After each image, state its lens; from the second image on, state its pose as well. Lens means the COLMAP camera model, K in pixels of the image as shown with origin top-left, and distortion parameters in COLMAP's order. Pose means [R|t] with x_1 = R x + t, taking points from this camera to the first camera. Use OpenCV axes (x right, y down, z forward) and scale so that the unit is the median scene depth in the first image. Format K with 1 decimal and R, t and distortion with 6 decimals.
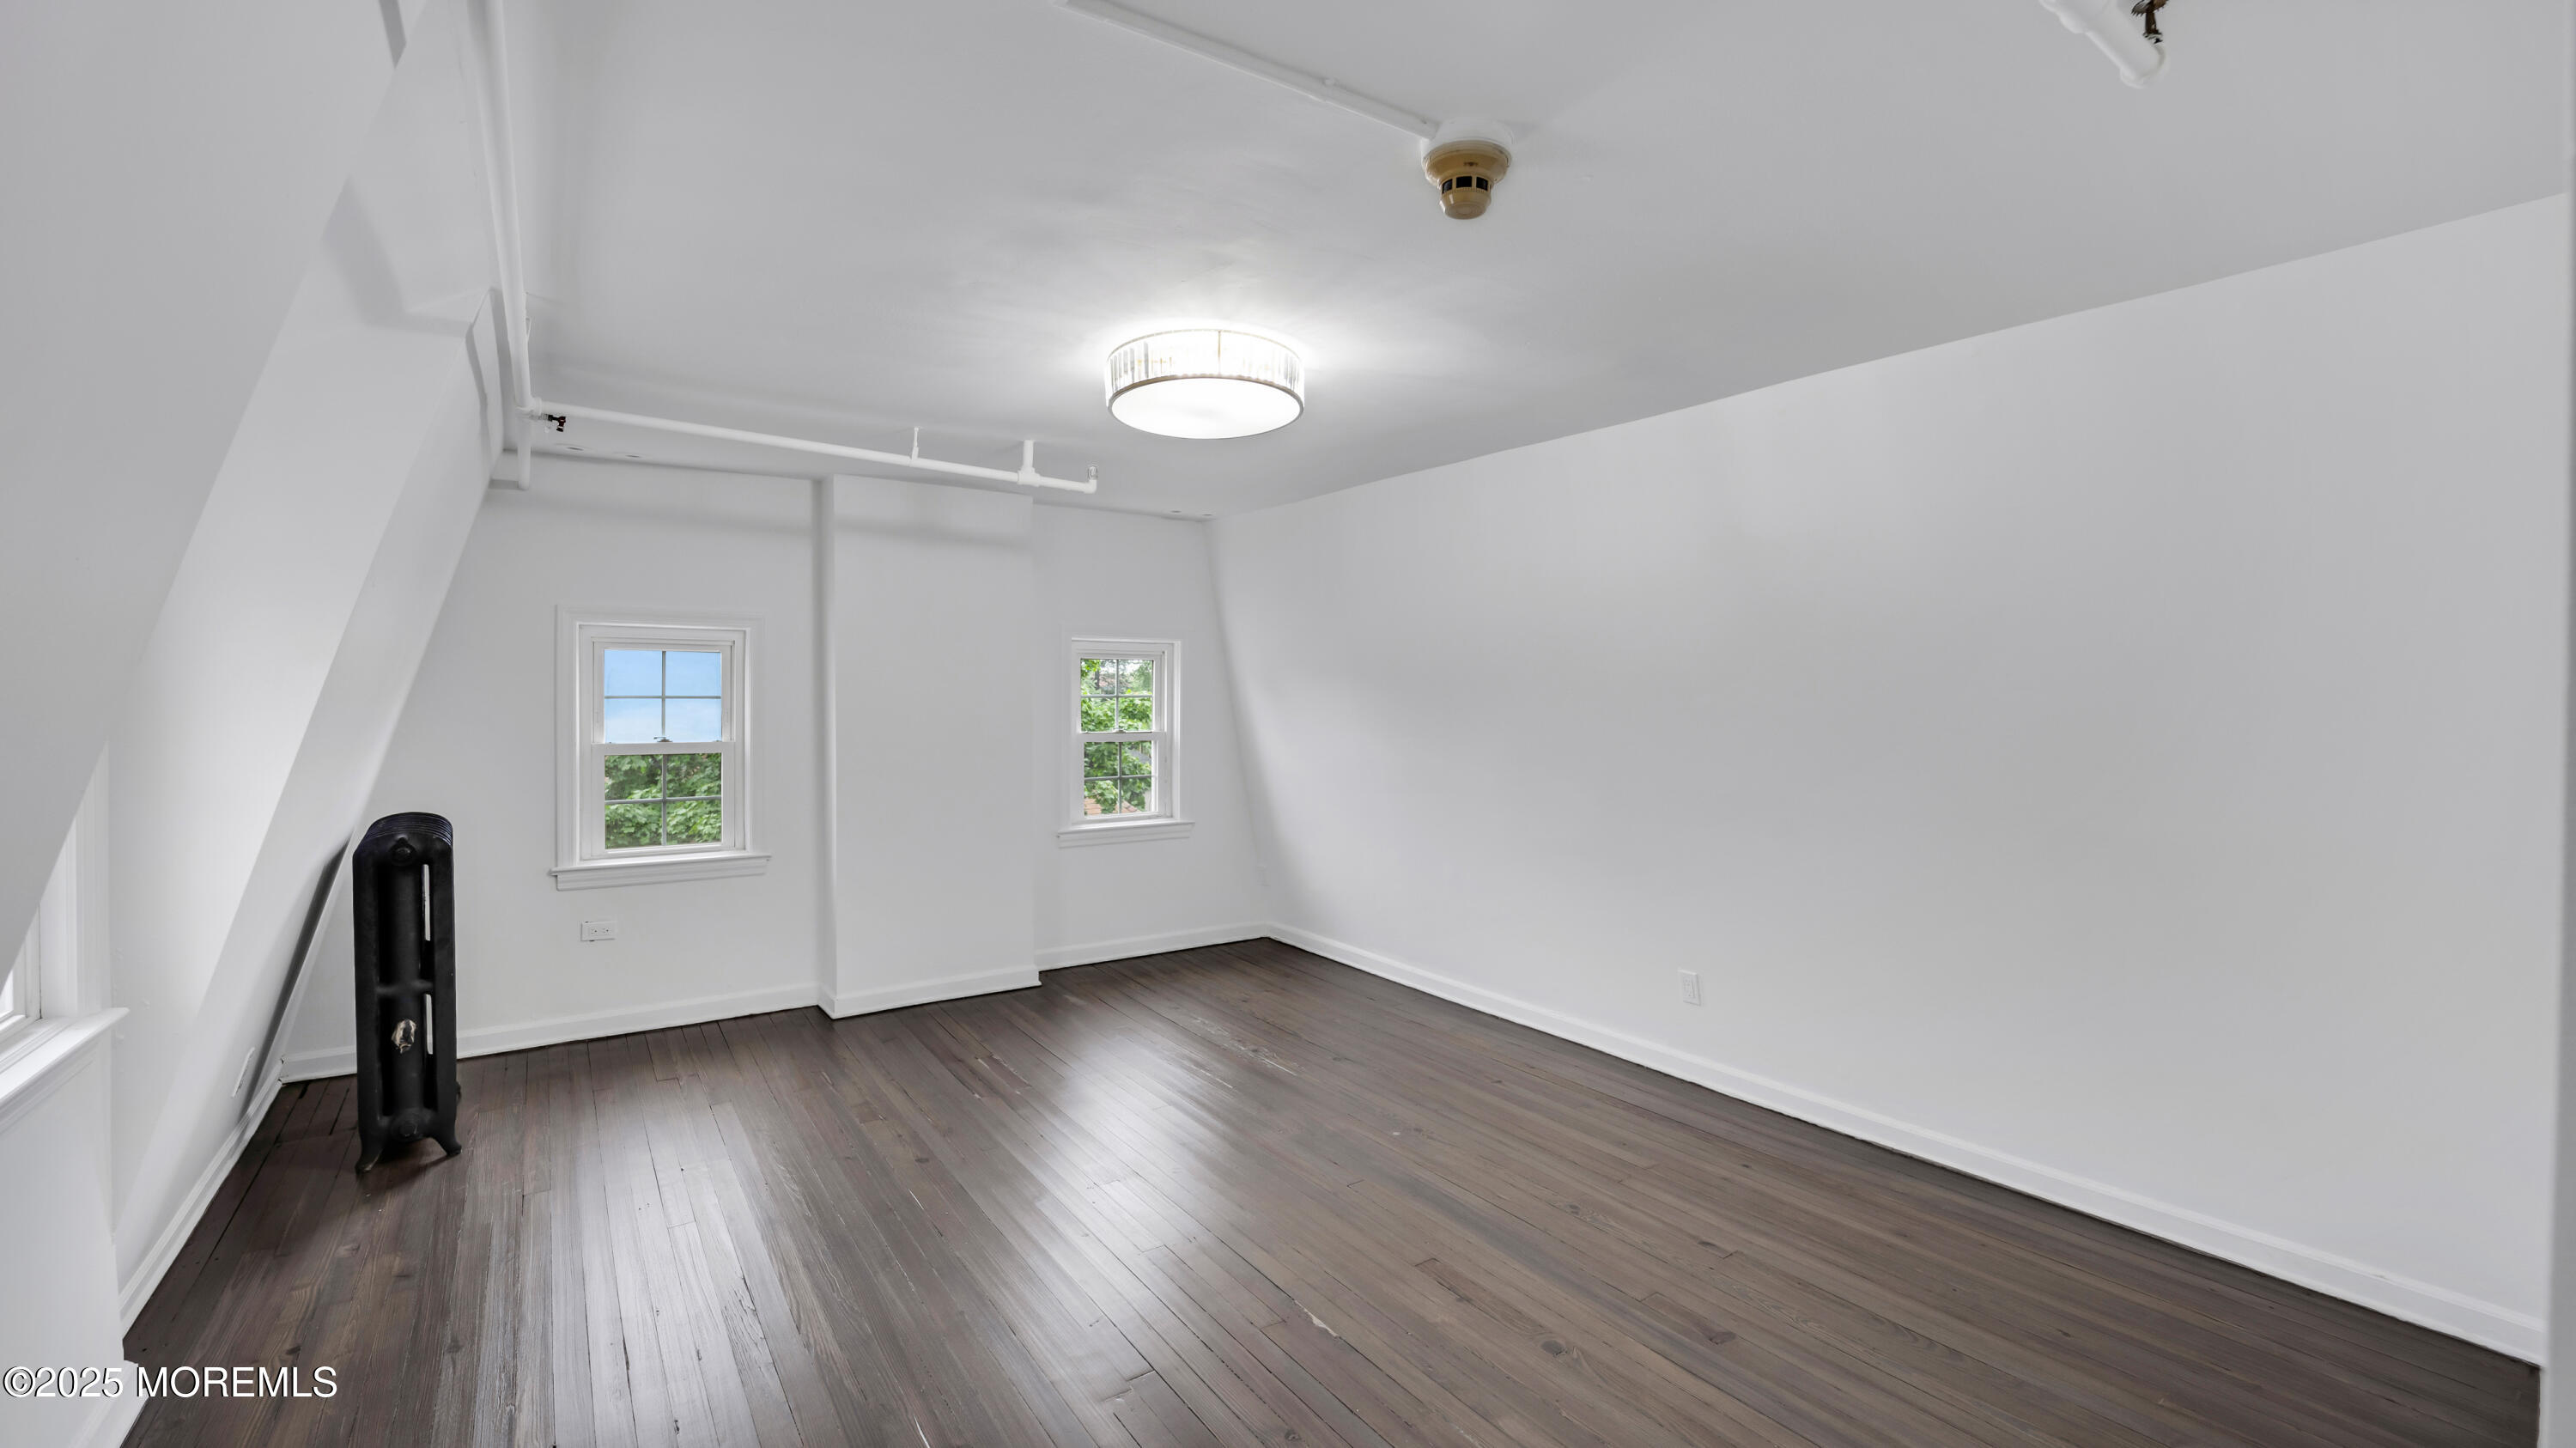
lens RADIAL K [[1052.6, 0, 1284.3], [0, 1052.6, 717.0], [0, 0, 1]] dist [-0.013935, -0.000017]
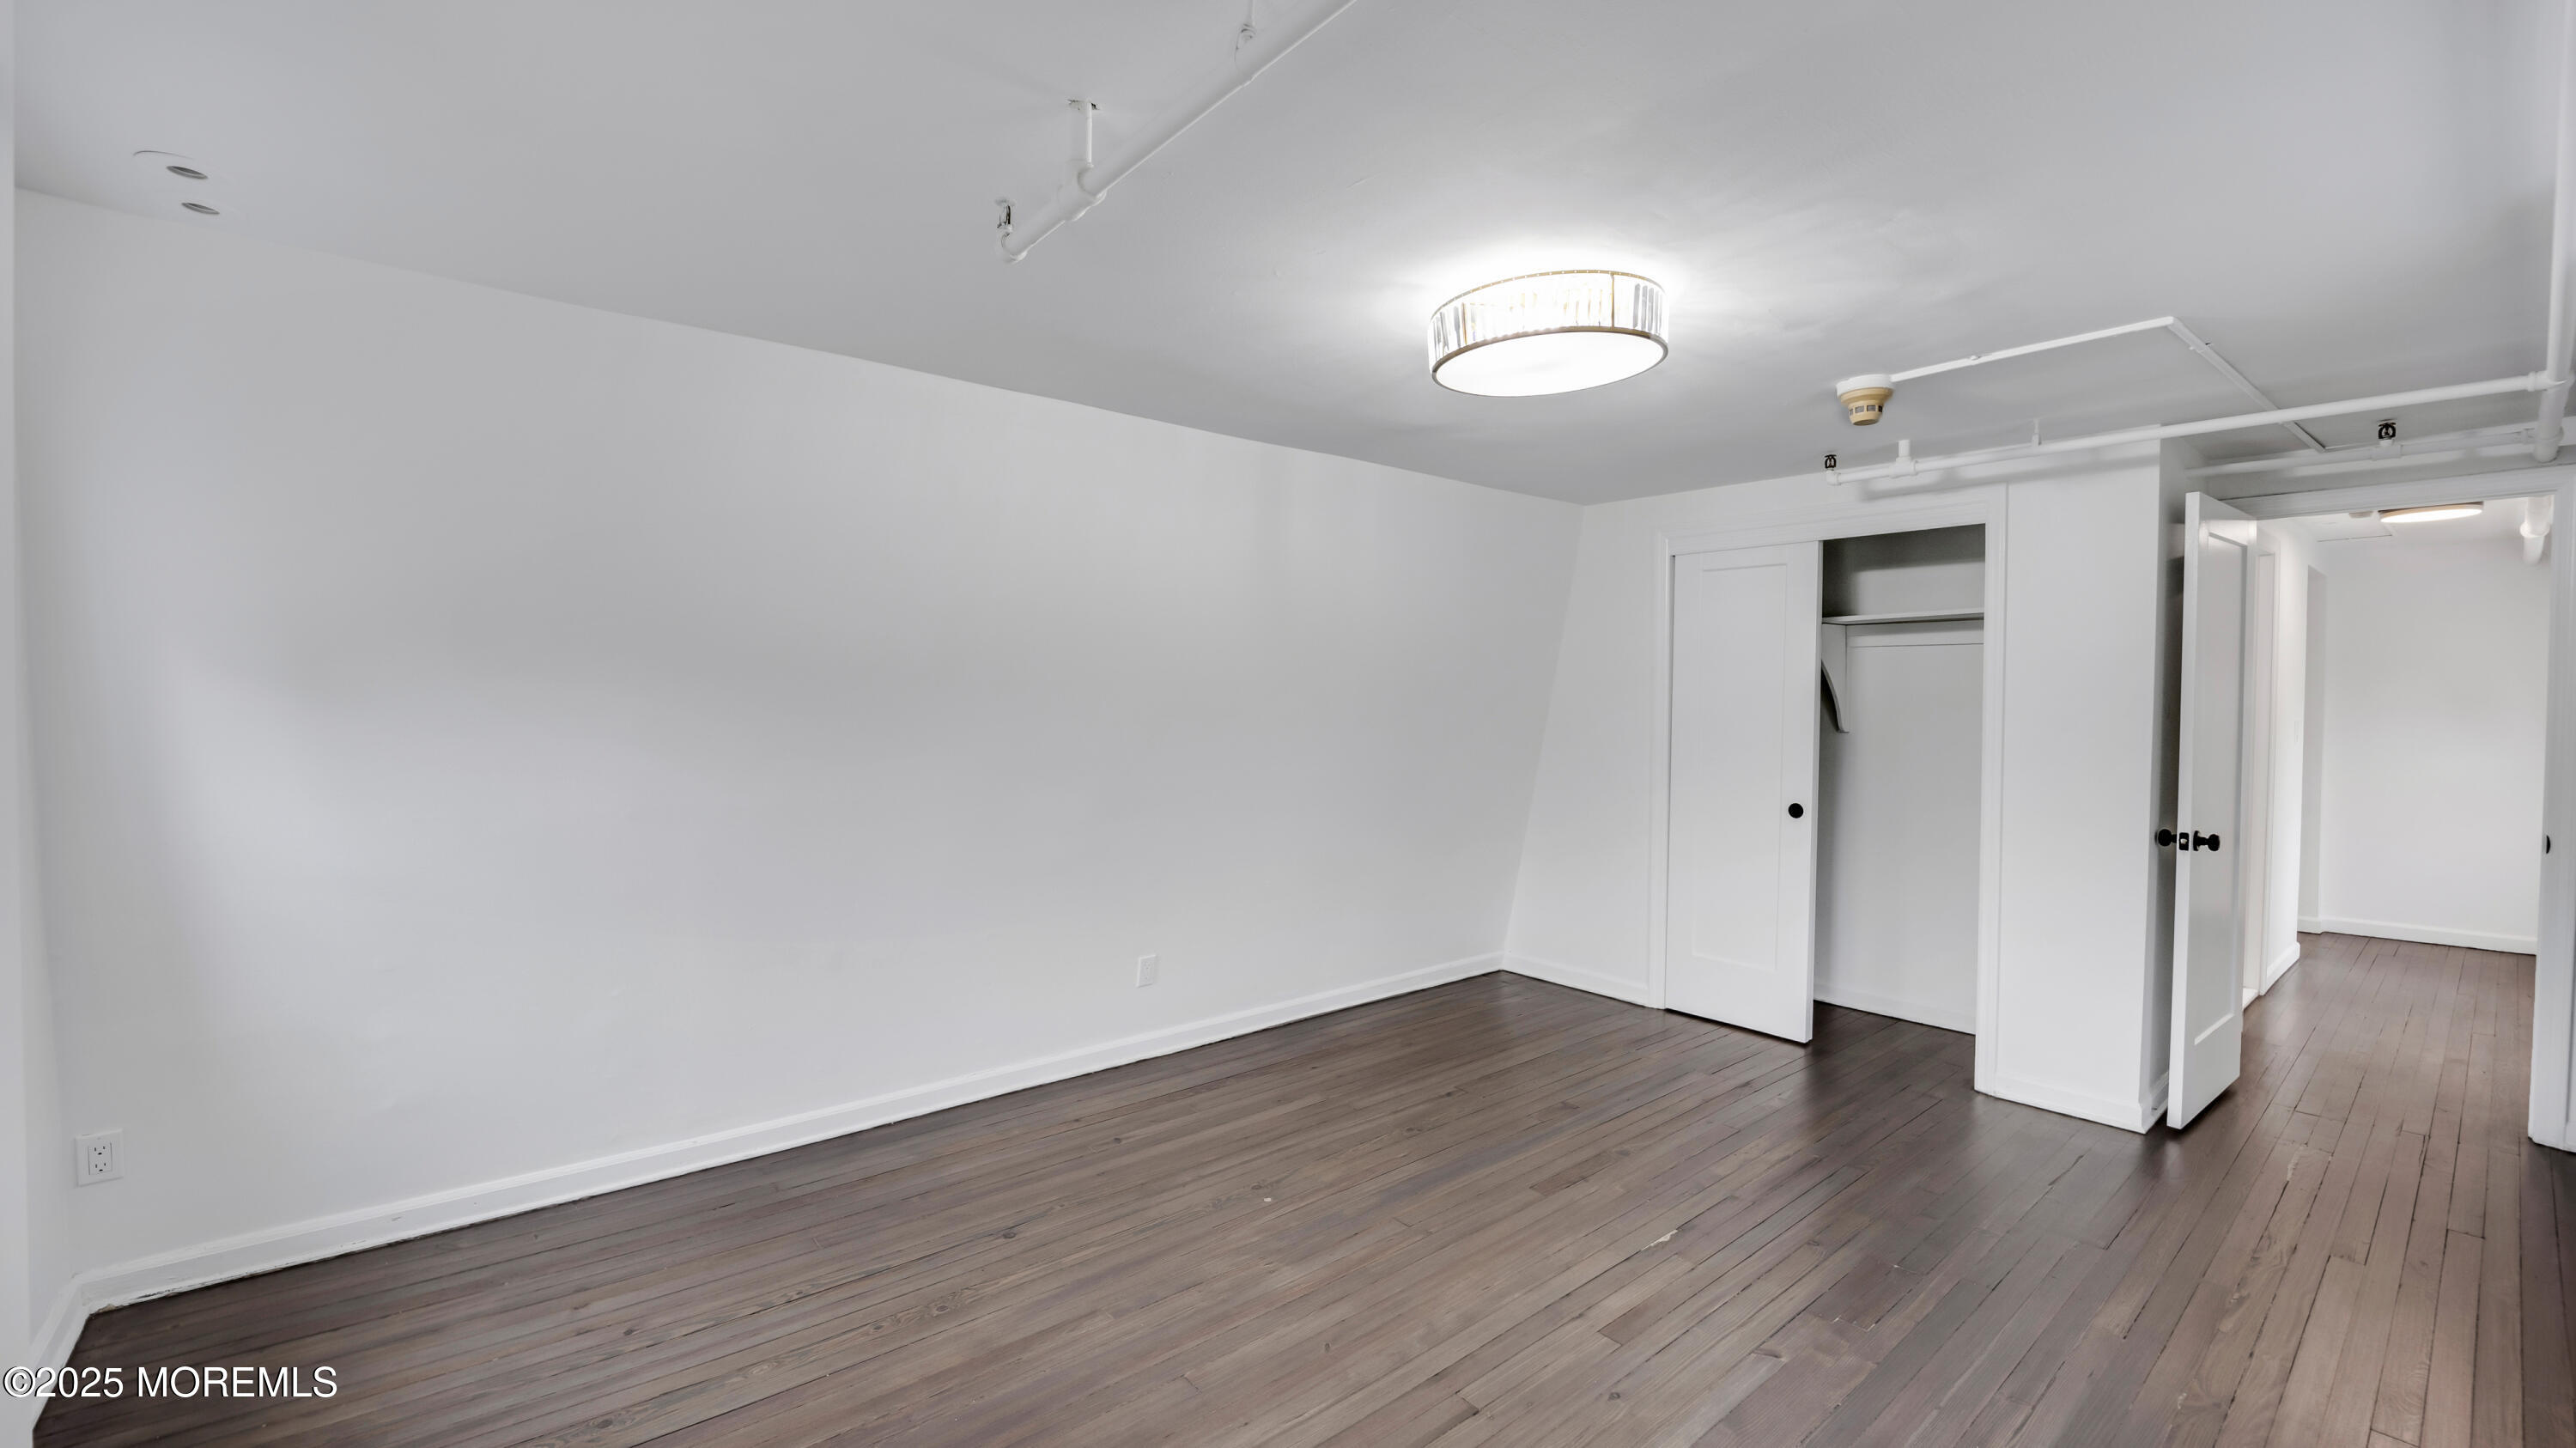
lens RADIAL K [[1052.6, 0, 1284.3], [0, 1052.6, 717.0], [0, 0, 1]] dist [-0.013935, -0.000017]
pose [[-0.085812, -0.020470, 0.996101, -0.693822], [0.012819, 0.999683, 0.021648, -0.017890], [-0.996229, 0.014626, -0.085523, 0.978333]]
